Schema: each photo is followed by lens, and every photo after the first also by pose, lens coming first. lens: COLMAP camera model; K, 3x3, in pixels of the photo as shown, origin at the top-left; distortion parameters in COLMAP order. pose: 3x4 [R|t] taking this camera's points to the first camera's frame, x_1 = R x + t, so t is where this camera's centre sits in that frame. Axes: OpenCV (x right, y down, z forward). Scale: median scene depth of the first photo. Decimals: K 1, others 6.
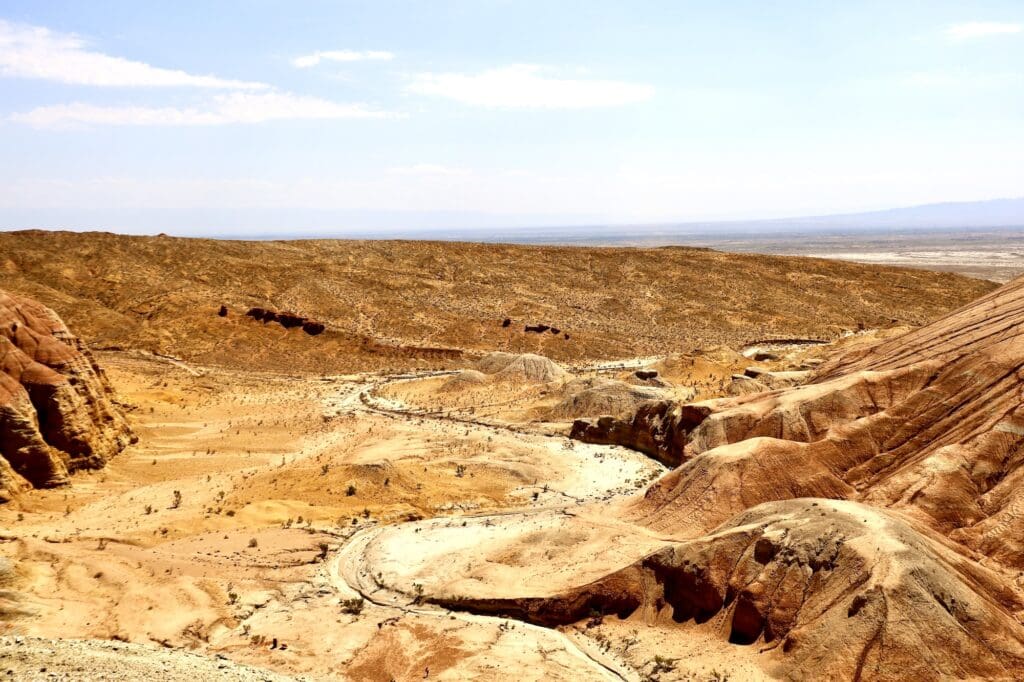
lens RADIAL K [[569.9, 0, 512.0], [0, 569.9, 341.0], [0, 0, 1]] dist [0.002692, 0.002048]
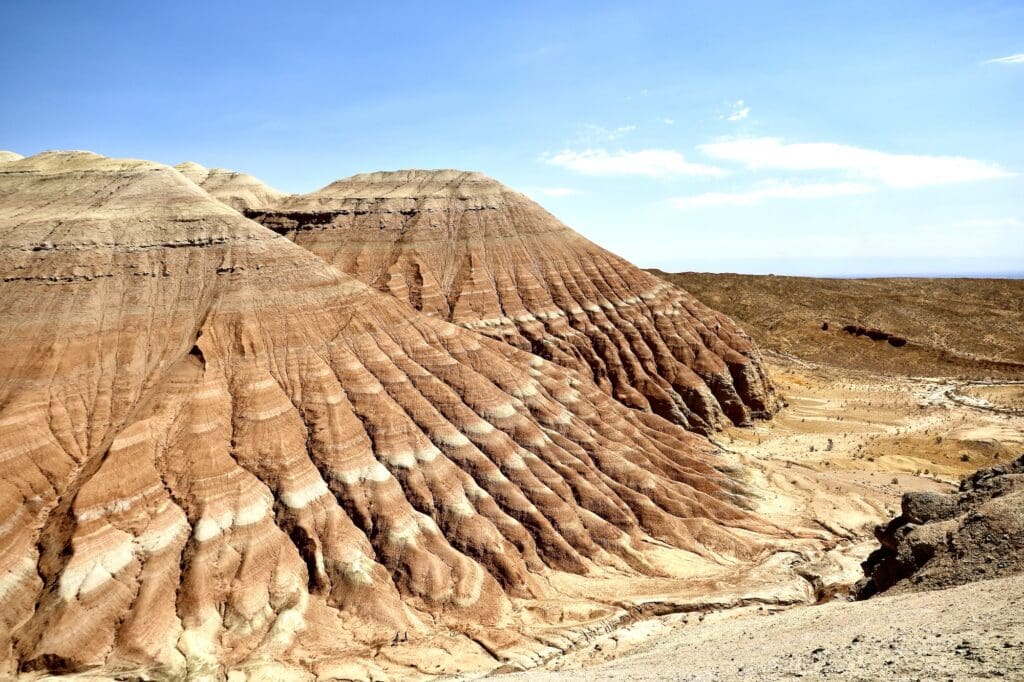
lens RADIAL K [[569.9, 0, 512.0], [0, 569.9, 341.0], [0, 0, 1]] dist [0.002692, 0.002048]
pose [[0.896894, 0.046606, -0.439784, -0.599442], [-0.091172, 0.992556, -0.080751, 0.176808], [0.432747, 0.112521, 0.894466, -0.638111]]
